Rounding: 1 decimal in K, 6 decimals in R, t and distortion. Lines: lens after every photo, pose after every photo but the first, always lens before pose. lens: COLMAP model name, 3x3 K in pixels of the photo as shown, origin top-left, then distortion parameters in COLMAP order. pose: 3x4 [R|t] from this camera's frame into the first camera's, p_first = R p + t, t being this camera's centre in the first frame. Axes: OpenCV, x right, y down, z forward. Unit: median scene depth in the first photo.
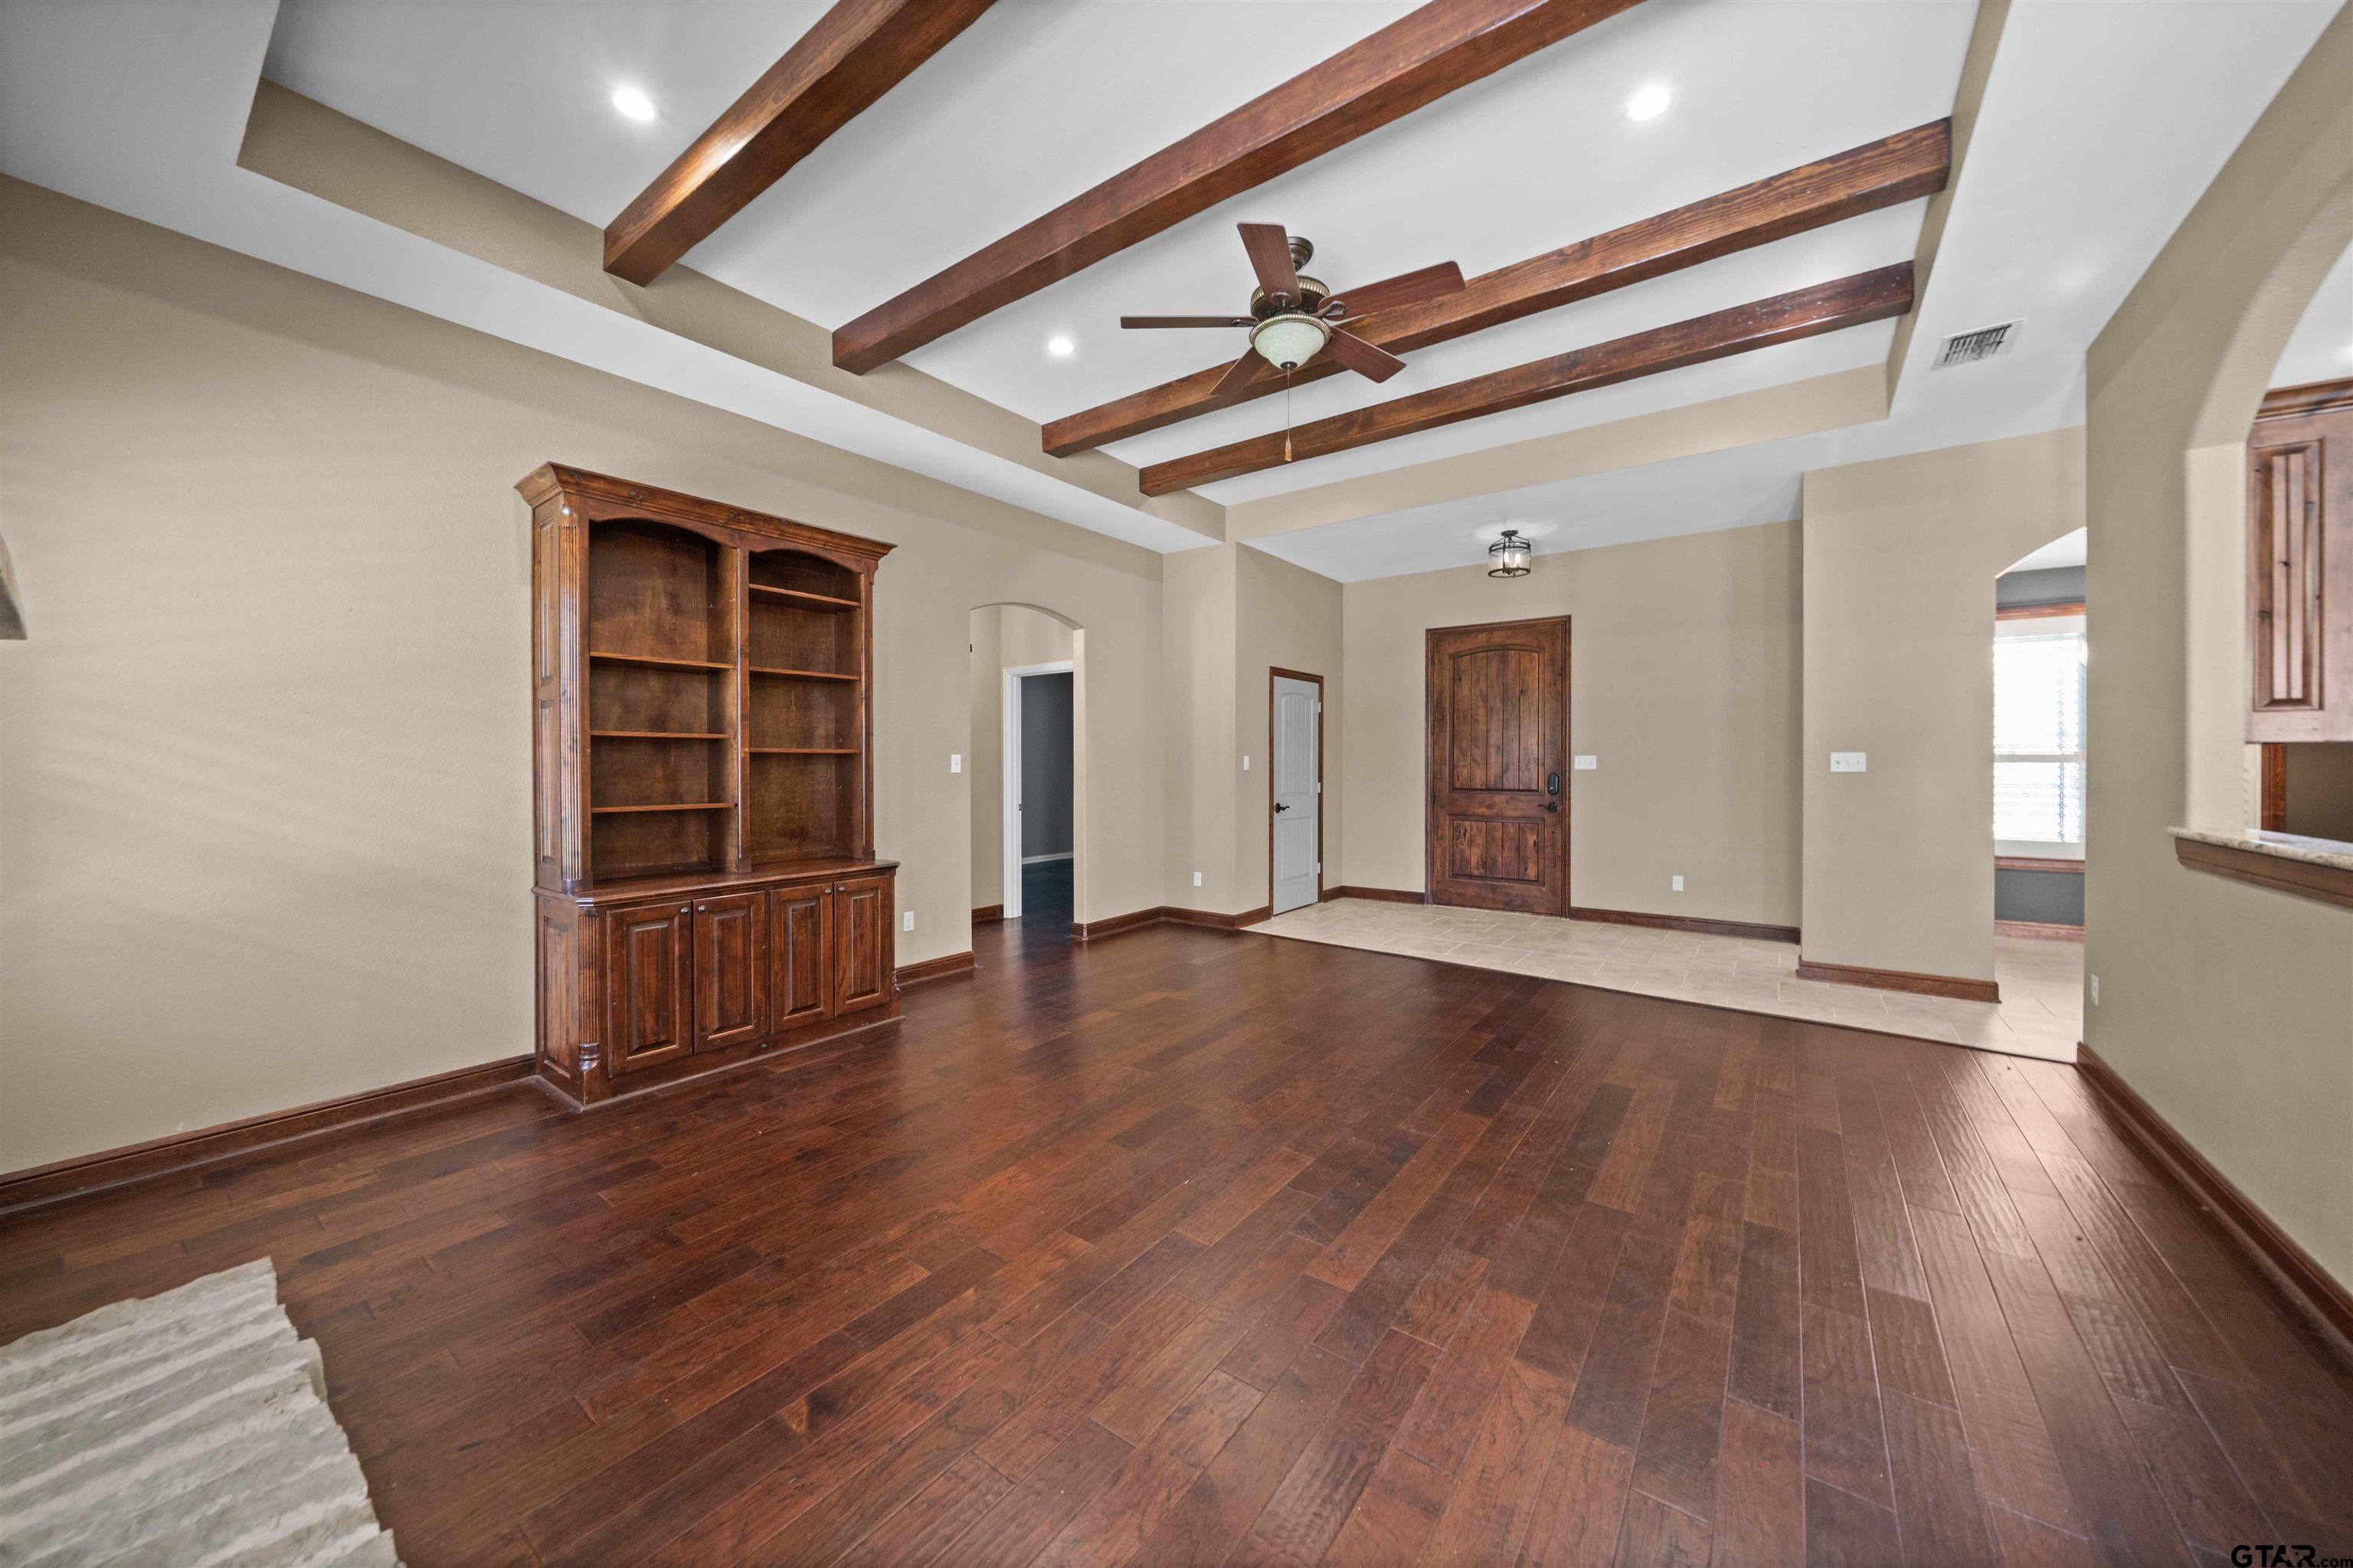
lens RADIAL K [[829.9, 0, 1178.1], [0, 829.9, 767.6], [0, 0, 1]] dist [-0.007529, 0.000488]
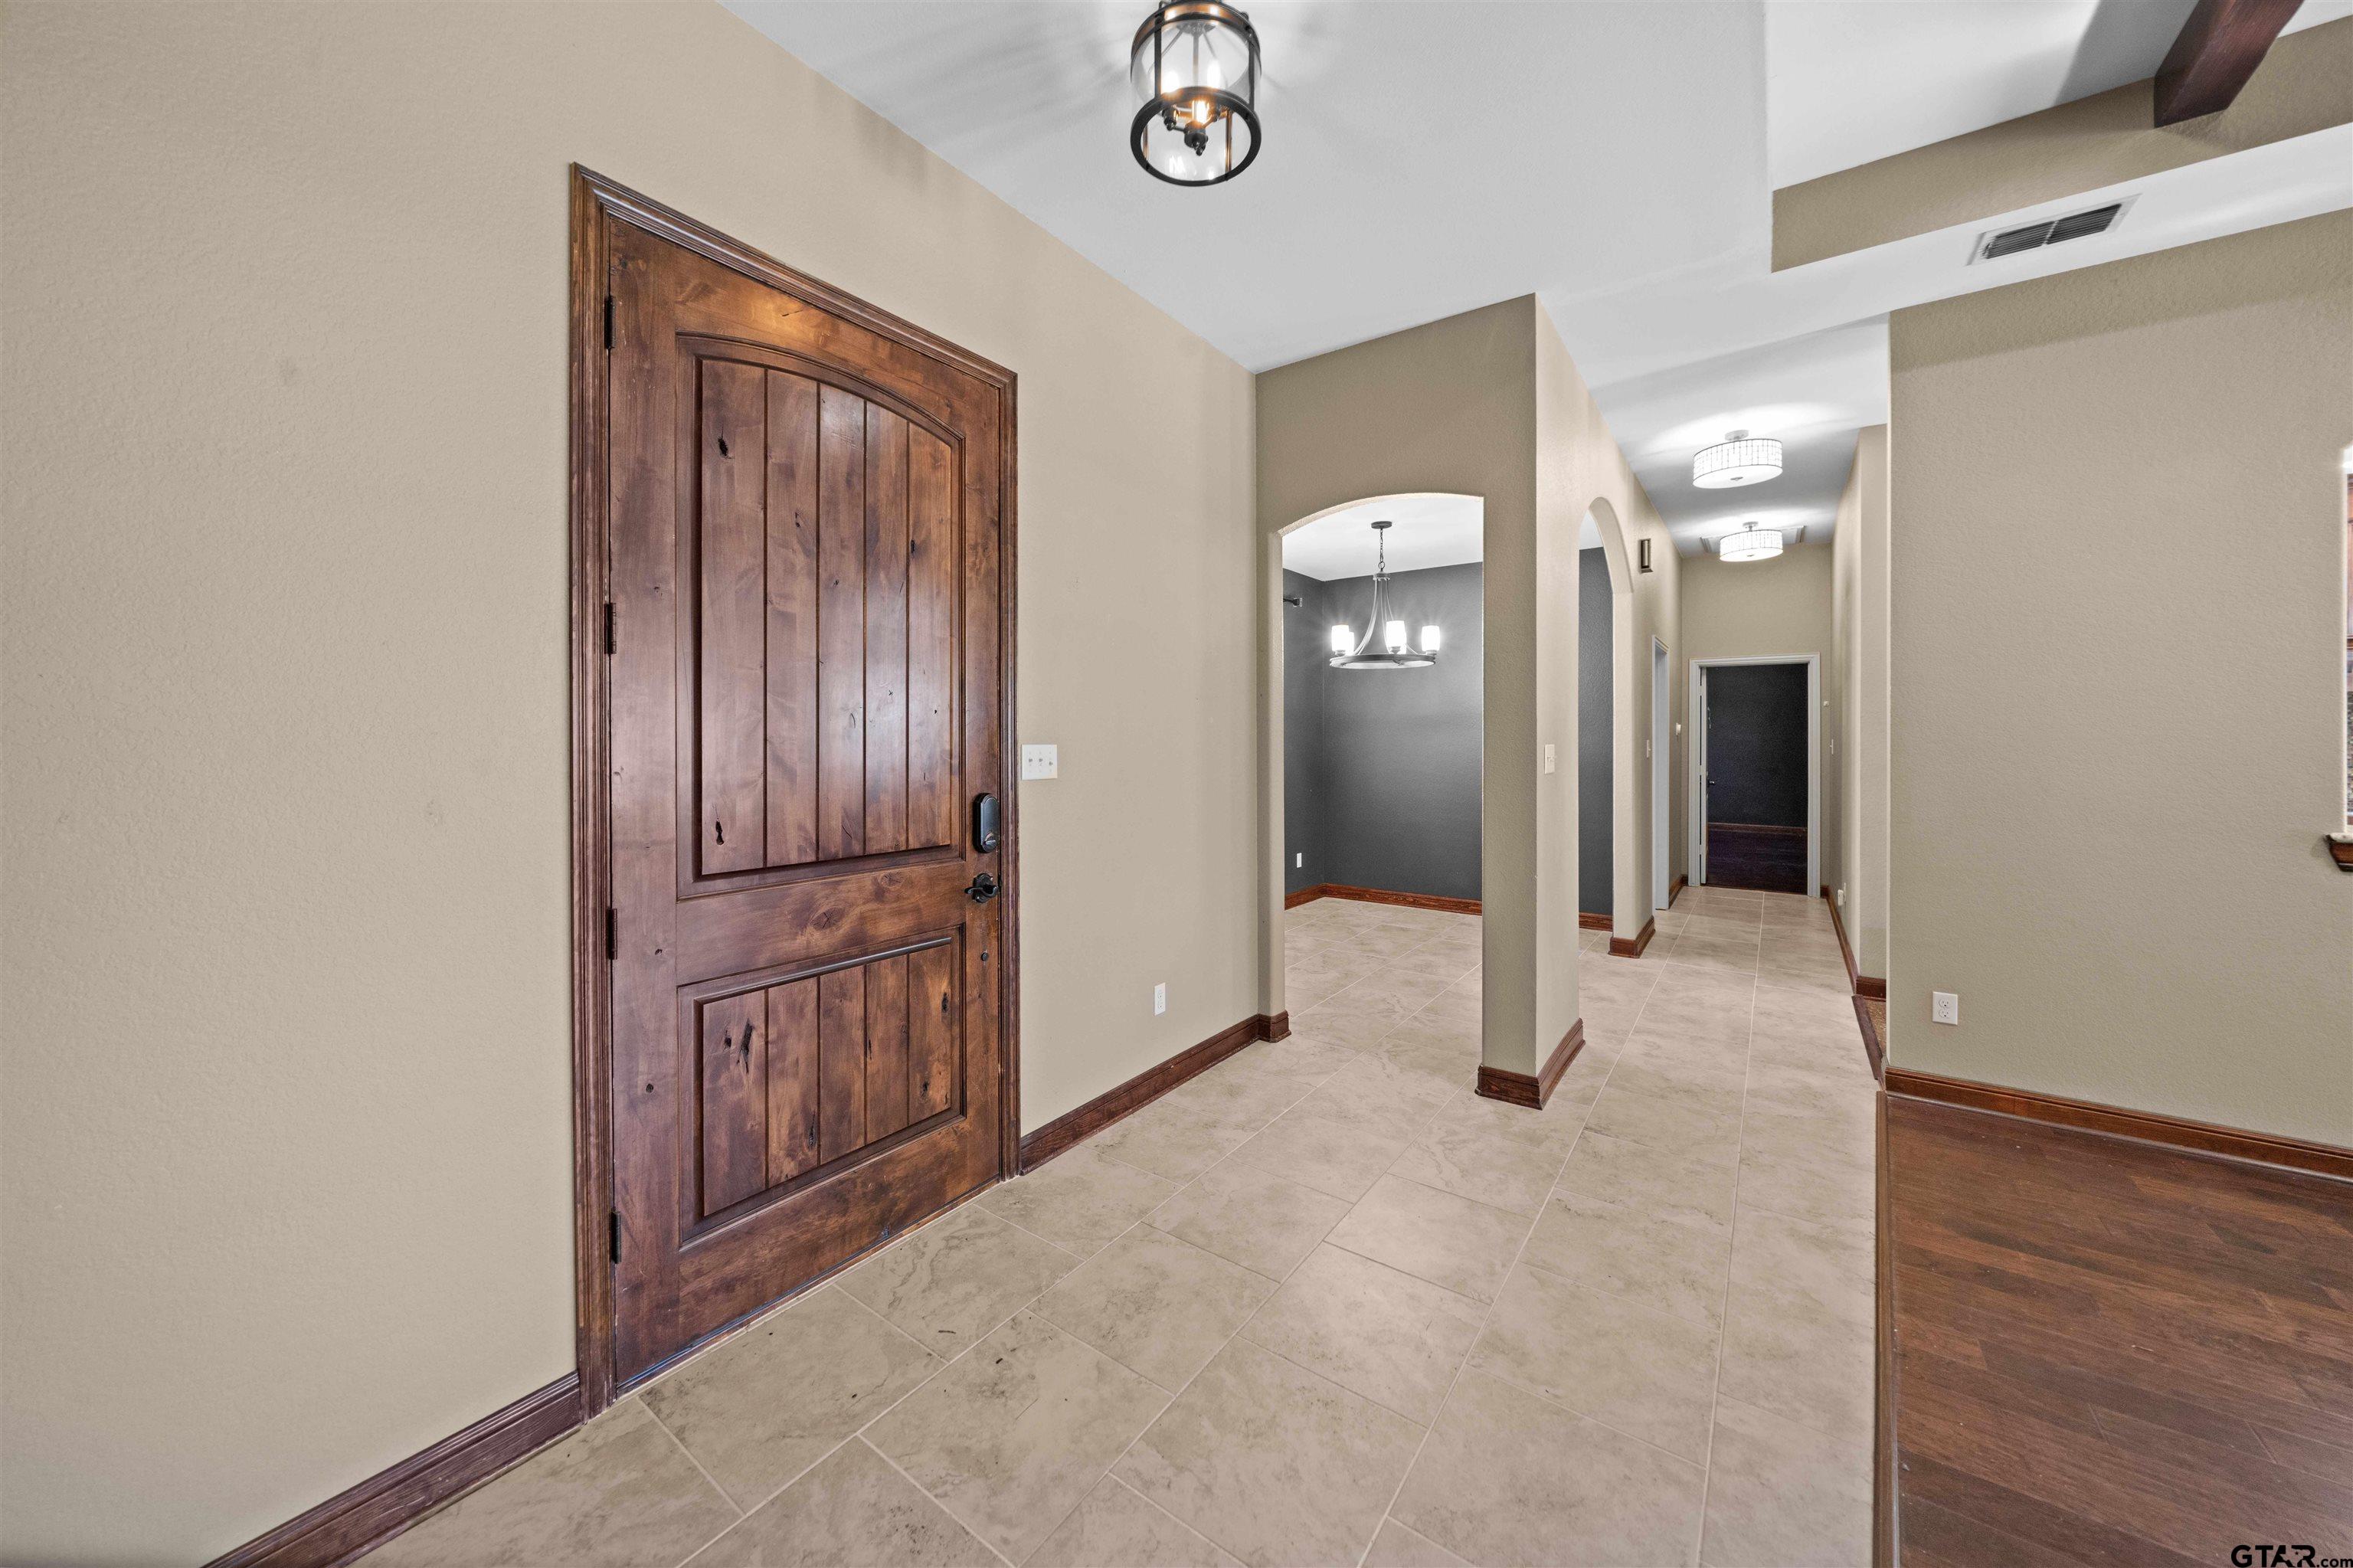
lens RADIAL K [[829.9, 0, 1165.5], [0, 829.9, 743.0], [0, 0, 1]] dist [-0.007529, 0.000488]
pose [[0.003509, -0.005032, 0.999981, 0.126858], [0.002584, 0.999984, 0.005023, -0.023083], [-0.999991, 0.002567, 0.003522, 1.279591]]
